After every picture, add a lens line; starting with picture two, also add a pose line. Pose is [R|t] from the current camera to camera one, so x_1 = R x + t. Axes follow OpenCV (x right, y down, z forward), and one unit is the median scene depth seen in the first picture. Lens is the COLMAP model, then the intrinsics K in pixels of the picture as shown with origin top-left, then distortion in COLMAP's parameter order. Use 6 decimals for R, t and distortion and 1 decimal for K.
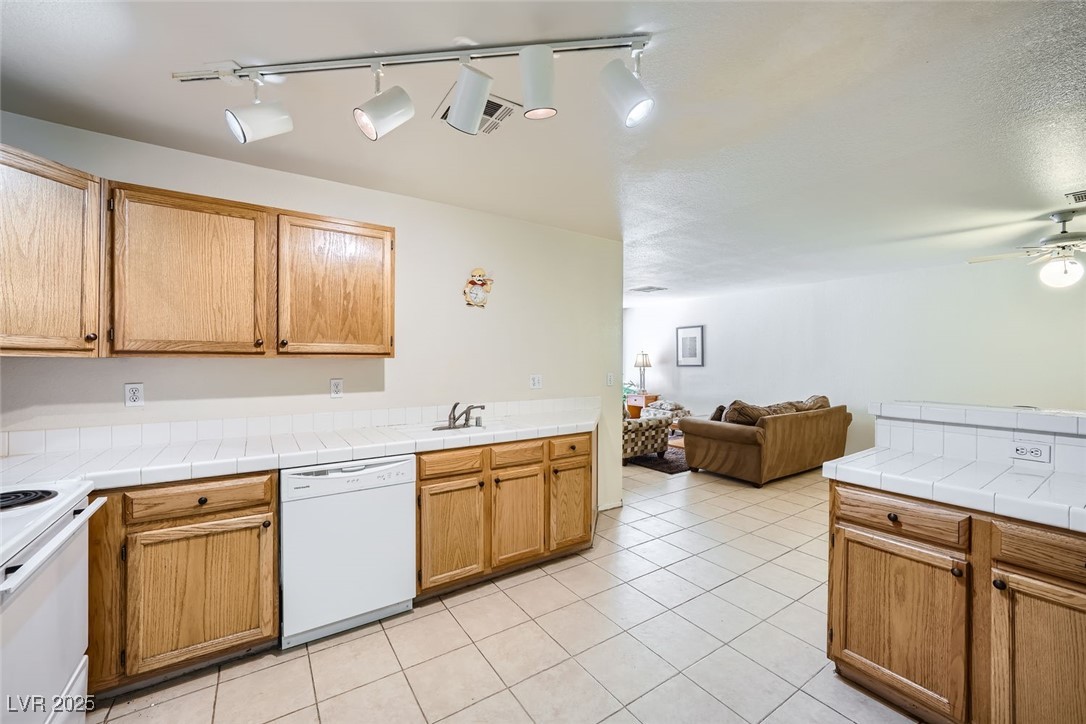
lens RADIAL K [[429.5, 0, 543.2], [0, 429.5, 359.4], [0, 0, 1]] dist [-0.011328, 0.000046]
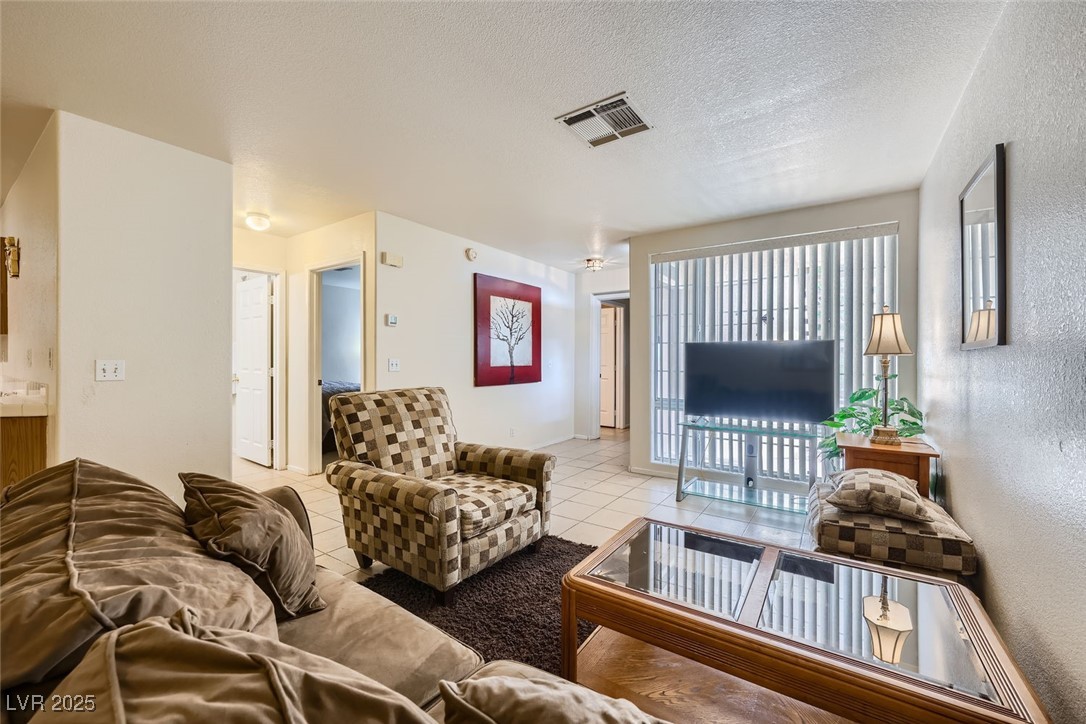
lens RADIAL K [[429.5, 0, 547.7], [0, 429.5, 358.4], [0, 0, 1]] dist [-0.011328, 0.000046]
pose [[0.386110, -0.002108, -0.922450, 0.474948], [-0.005603, 0.999974, -0.004630, 0.024580], [0.922436, 0.006956, 0.386088, 0.713364]]
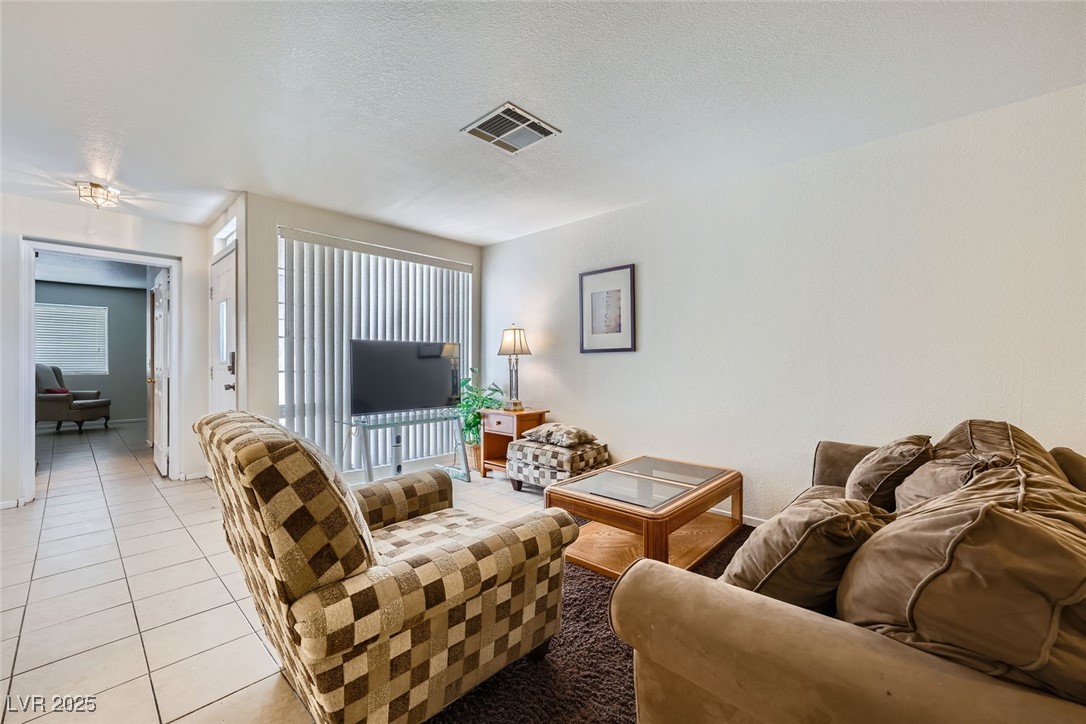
lens RADIAL K [[429.5, 0, 542.8], [0, 429.5, 363.2], [0, 0, 1]] dist [-0.011328, 0.000046]
pose [[0.973233, -0.000914, 0.229819, 0.162416], [0.000352, 0.999997, 0.002484, 0.028075], [-0.229821, -0.002337, 0.973230, 0.552136]]
